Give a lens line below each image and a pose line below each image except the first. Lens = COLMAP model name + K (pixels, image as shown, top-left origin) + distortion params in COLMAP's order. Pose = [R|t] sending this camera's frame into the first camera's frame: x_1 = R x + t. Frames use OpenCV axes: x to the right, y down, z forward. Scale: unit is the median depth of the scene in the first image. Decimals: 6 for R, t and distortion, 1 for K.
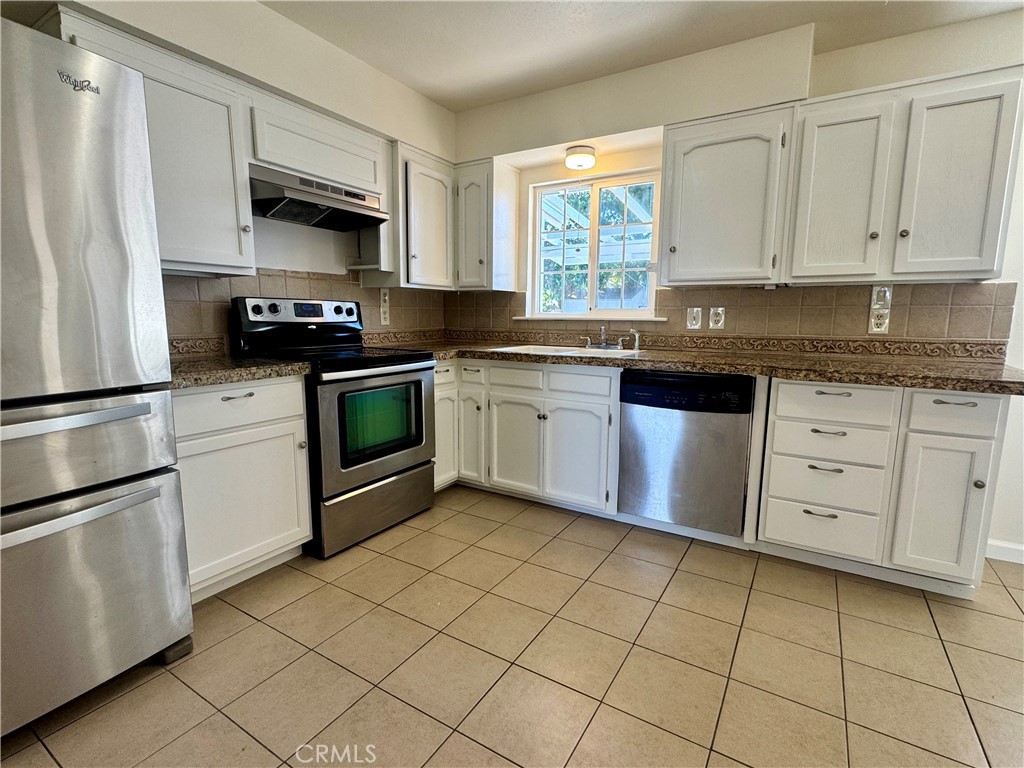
lens RADIAL K [[488.5, 0, 512.3], [0, 488.5, 385.5], [0, 0, 1]] dist [-0.002865, 0.000032]
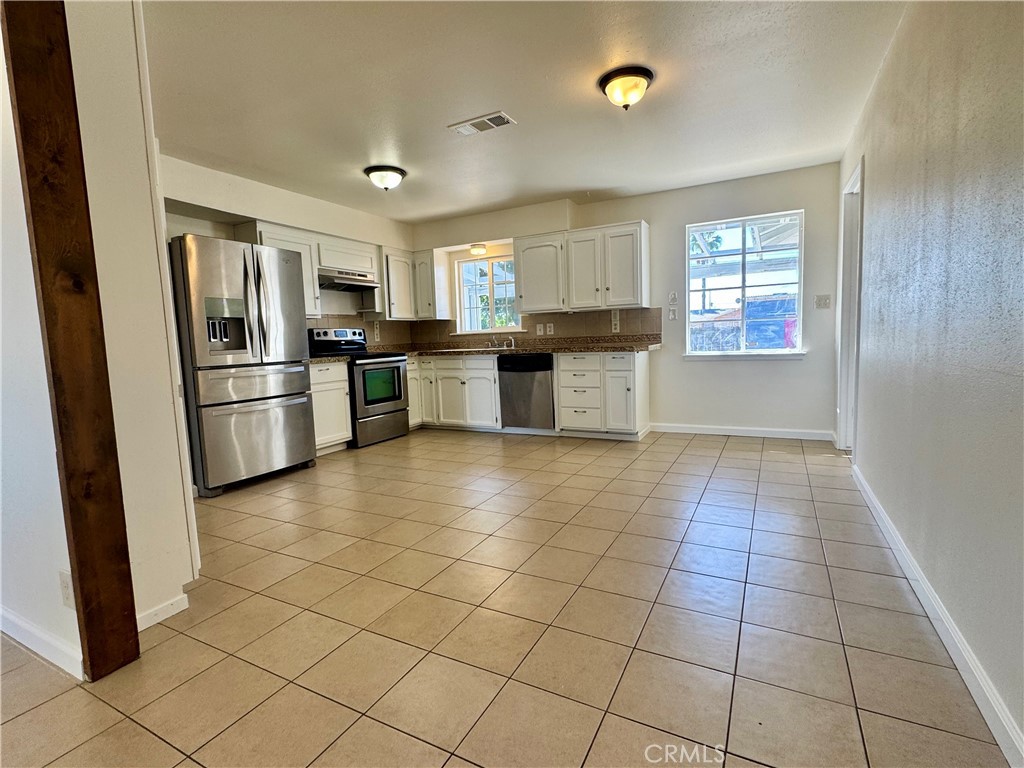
lens RADIAL K [[488.5, 0, 513.5], [0, 488.5, 382.2], [0, 0, 1]] dist [-0.002865, 0.000032]
pose [[0.996872, -0.050702, 0.060632, 0.143392], [0.053869, 0.997204, -0.051784, 0.172263], [-0.057837, 0.054888, 0.996816, -0.954404]]
